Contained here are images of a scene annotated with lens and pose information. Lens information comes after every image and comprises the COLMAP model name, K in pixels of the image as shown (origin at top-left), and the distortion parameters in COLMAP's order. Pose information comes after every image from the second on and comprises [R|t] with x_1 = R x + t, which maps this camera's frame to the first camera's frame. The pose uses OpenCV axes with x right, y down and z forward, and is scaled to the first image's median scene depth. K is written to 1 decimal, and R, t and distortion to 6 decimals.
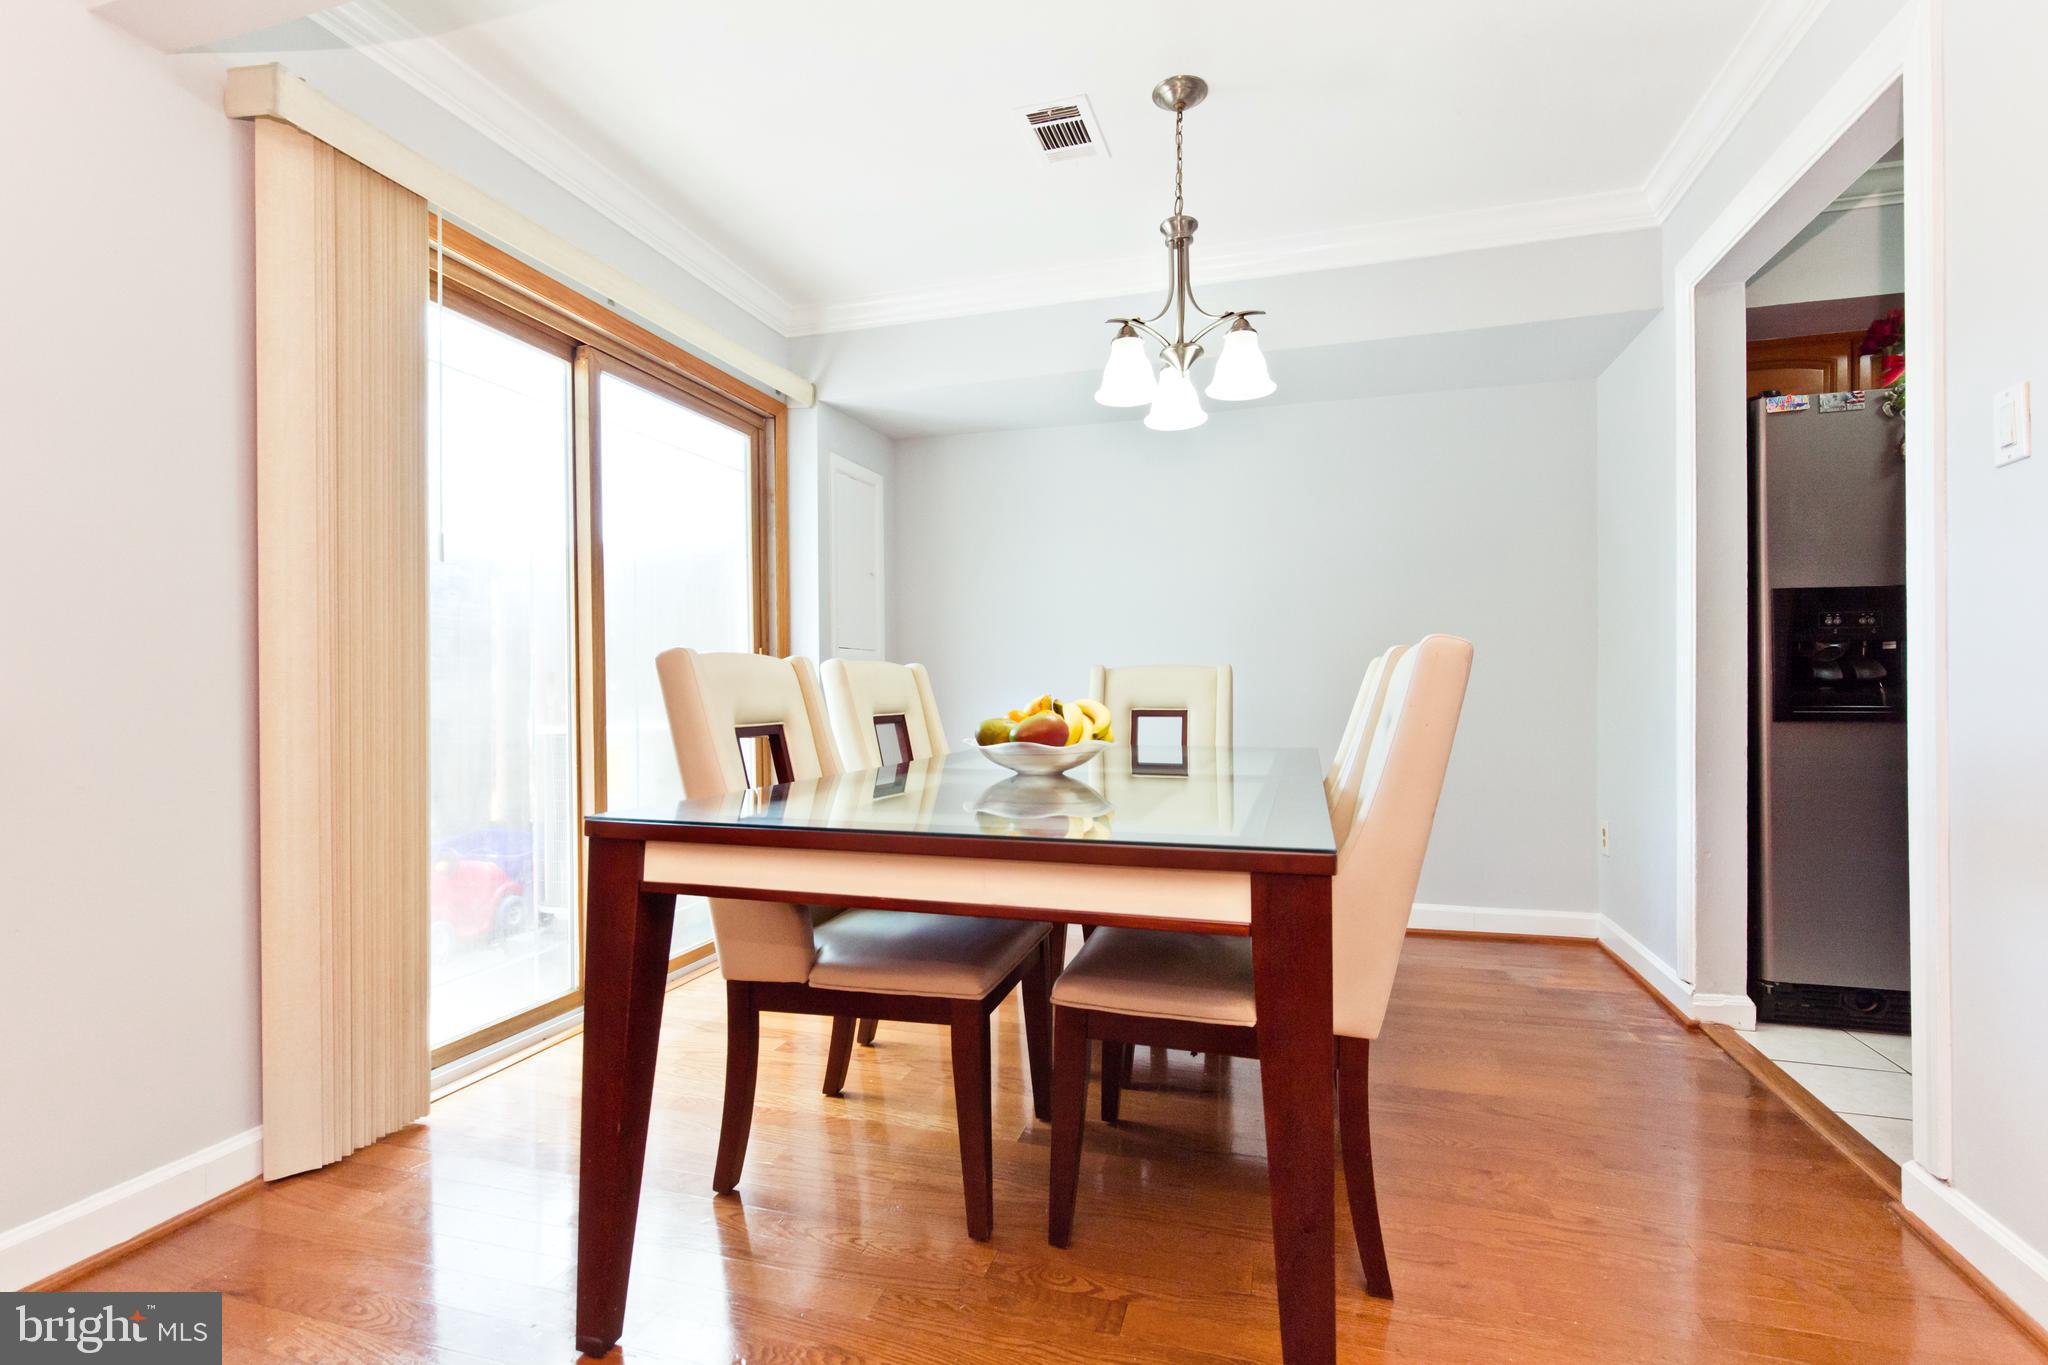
lens RADIAL K [[935.2, 0, 1024.0], [0, 935.2, 682.5], [0, 0, 1]] dist [-0.002585, 0.000005]
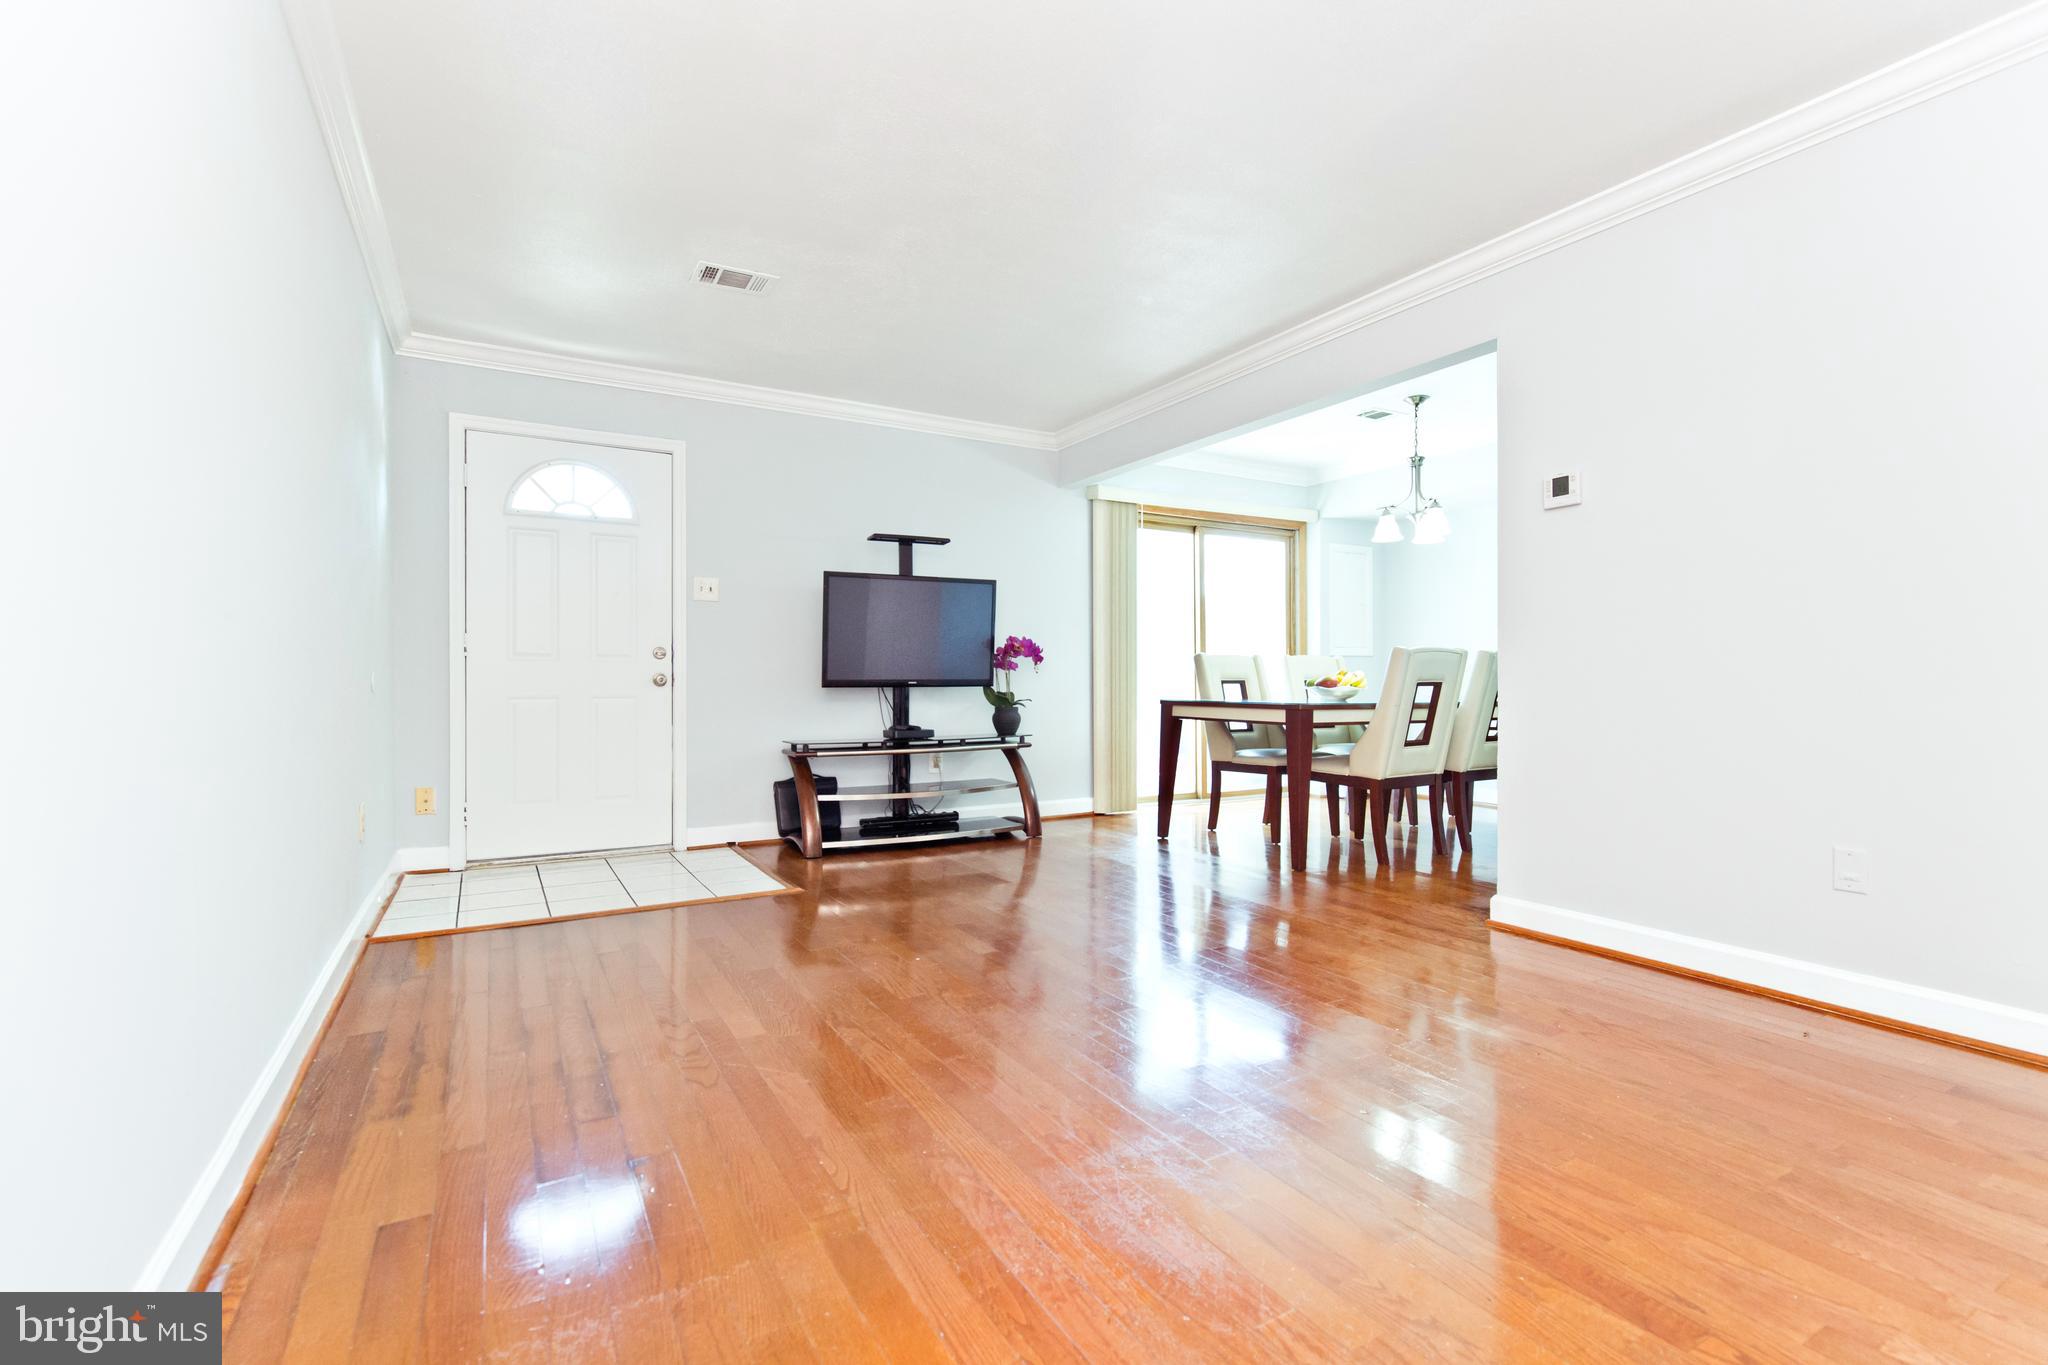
lens RADIAL K [[928.2, 0, 1048.2], [0, 928.2, 686.2], [0, 0, 1]] dist [-0.002038, -0.000550]
pose [[0.749719, 0.011013, -0.661665, 0.961929], [-0.002503, 0.999902, 0.013806, 0.022540], [0.661751, -0.008694, 0.749673, -1.221410]]
